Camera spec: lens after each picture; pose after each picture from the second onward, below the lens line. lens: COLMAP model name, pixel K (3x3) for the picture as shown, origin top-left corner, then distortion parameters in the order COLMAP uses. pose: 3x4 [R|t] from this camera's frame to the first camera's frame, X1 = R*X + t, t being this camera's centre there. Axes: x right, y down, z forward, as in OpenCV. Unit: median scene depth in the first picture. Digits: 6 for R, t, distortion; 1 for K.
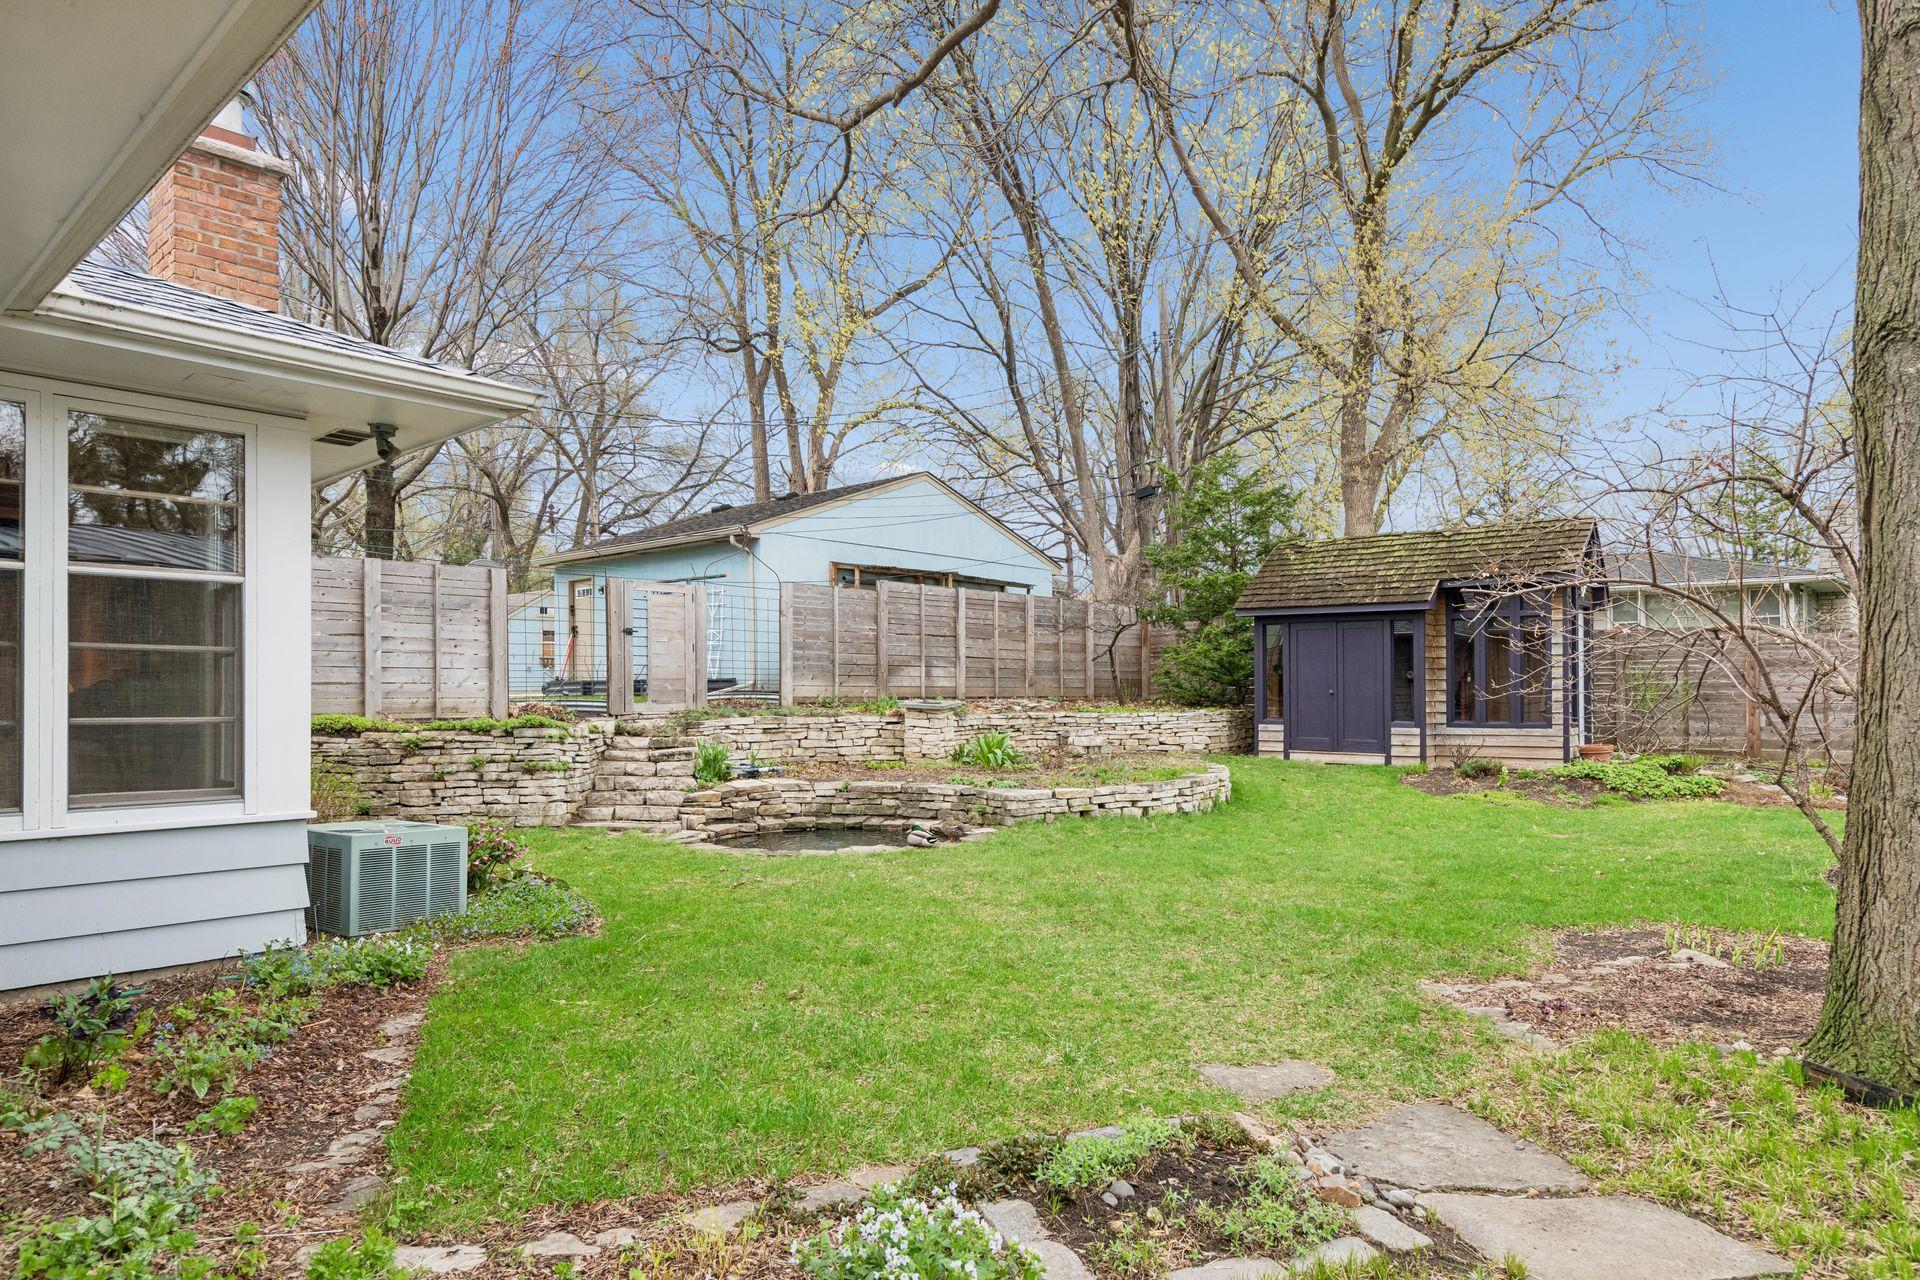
lens RADIAL K [[1176.2, 0, 954.5], [0, 1176.2, 652.2], [0, 0, 1]] dist [-0.000908, 0.000076]
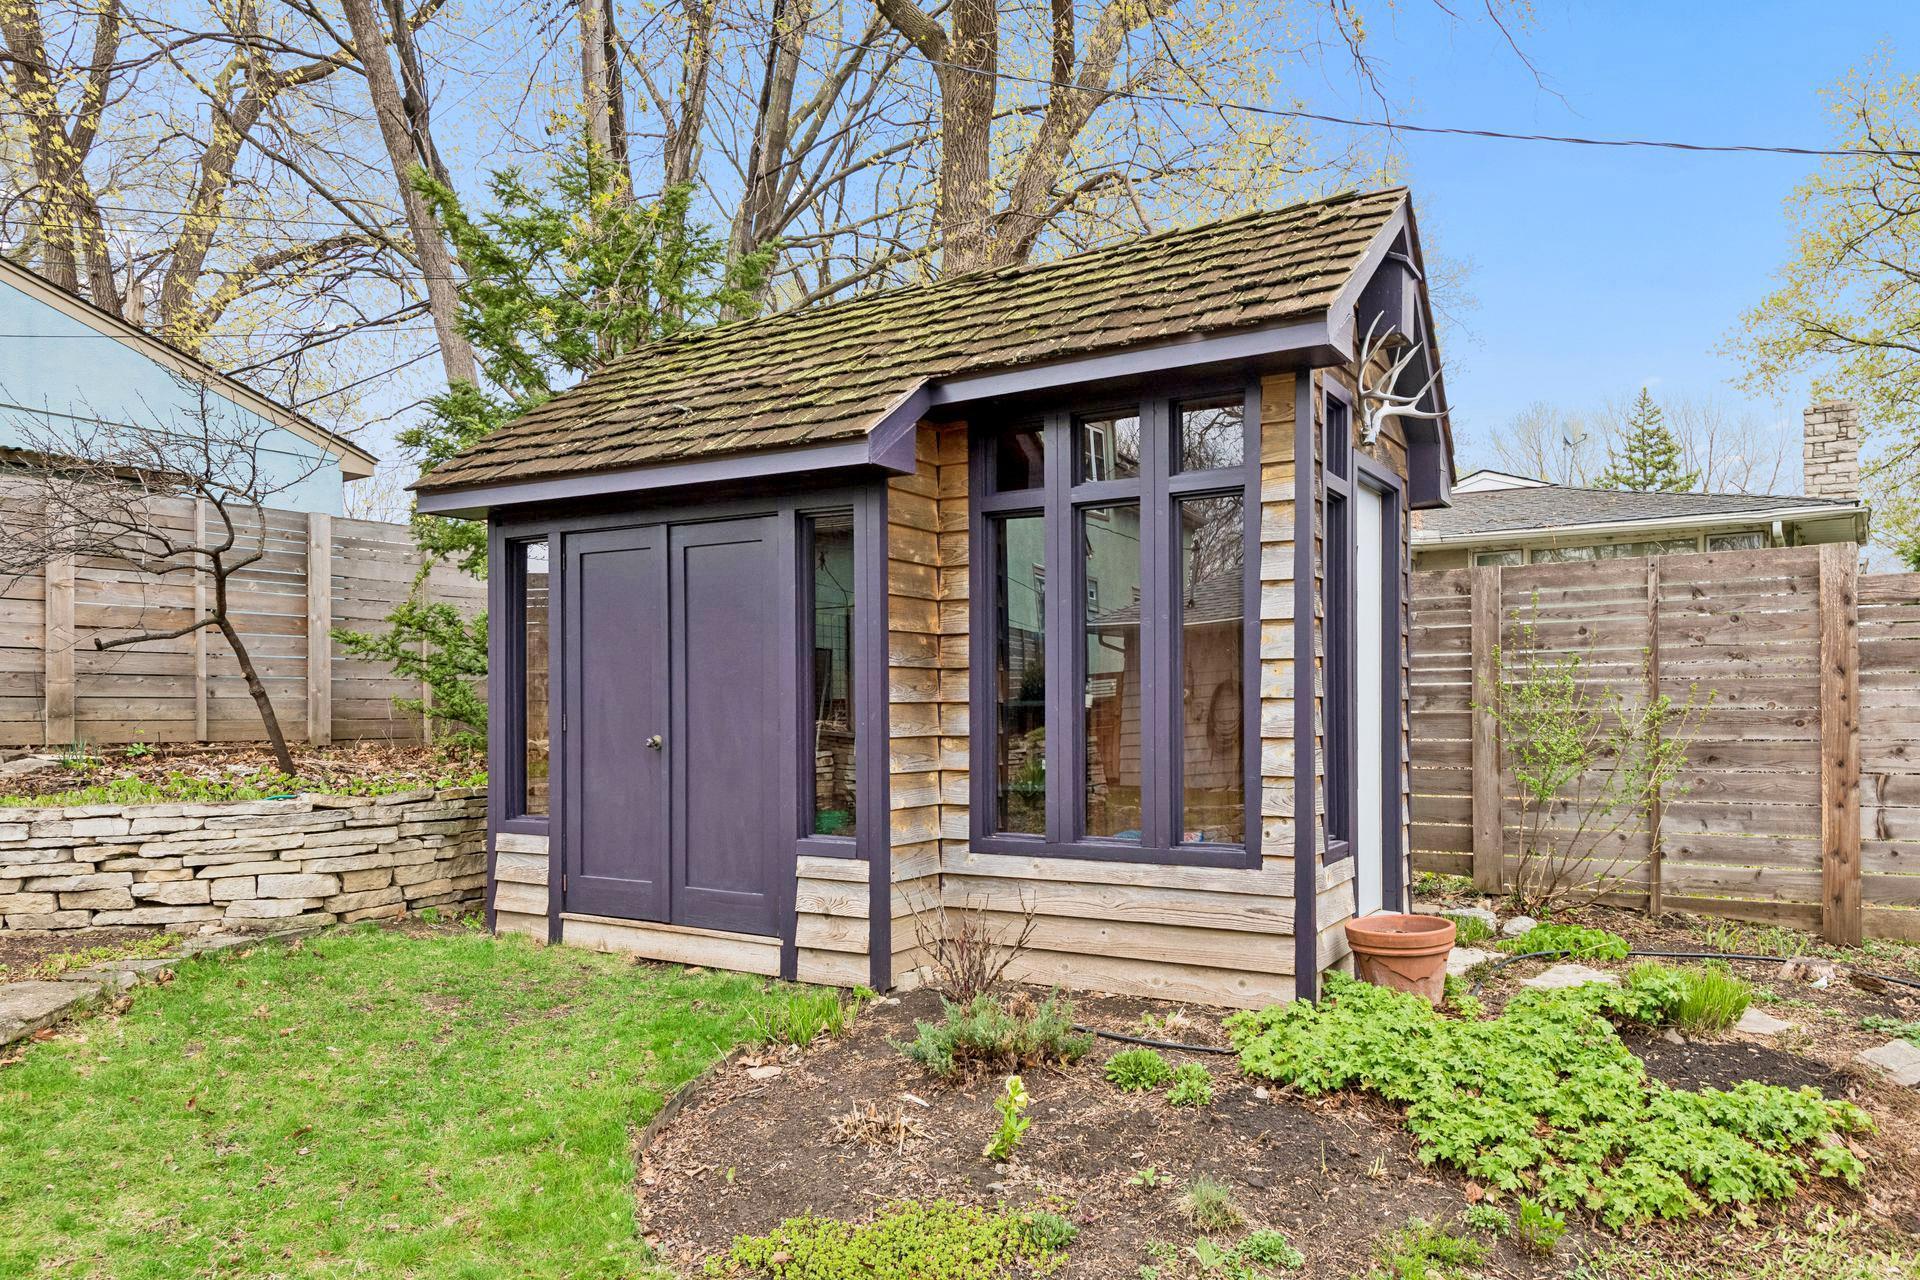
lens RADIAL K [[1397.4, 0, 963.2], [0, 1397.4, 650.4], [0, 0, 1]] dist [0.013910, 0.002042]
pose [[0.988198, 0.005713, 0.153077, 0.357951], [-0.003867, 0.999916, -0.012354, 0.013770], [-0.153135, 0.011616, 0.988137, 0.625132]]
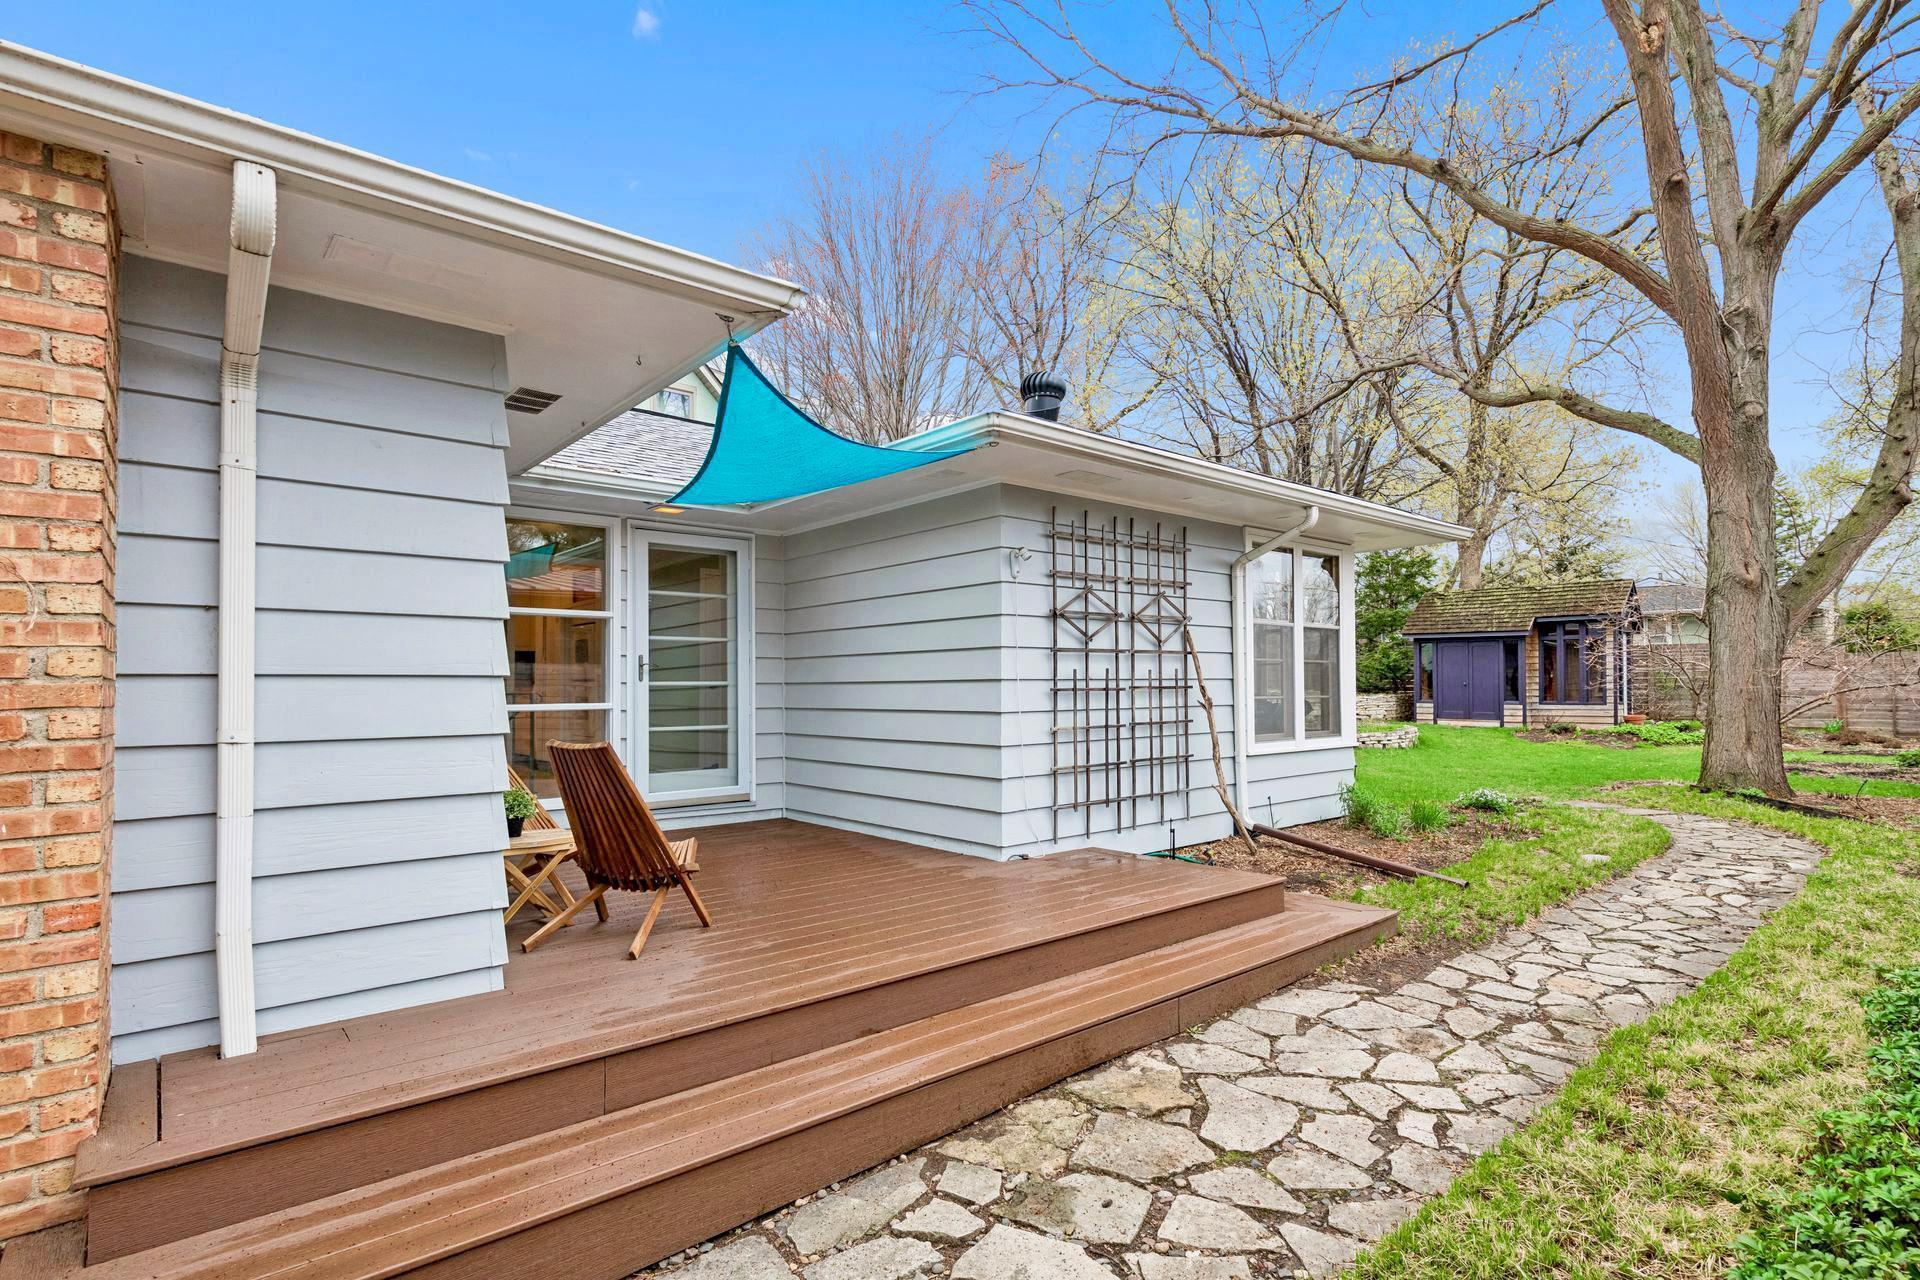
lens RADIAL K [[983.8, 0, 953.7], [0, 983.8, 645.0], [0, 0, 1]] dist [0.005639, 0.000090]
pose [[0.994273, -0.005617, -0.106723, -0.260315], [0.005301, 0.999981, -0.003243, -0.021123], [0.106739, 0.002659, 0.994284, -0.485897]]
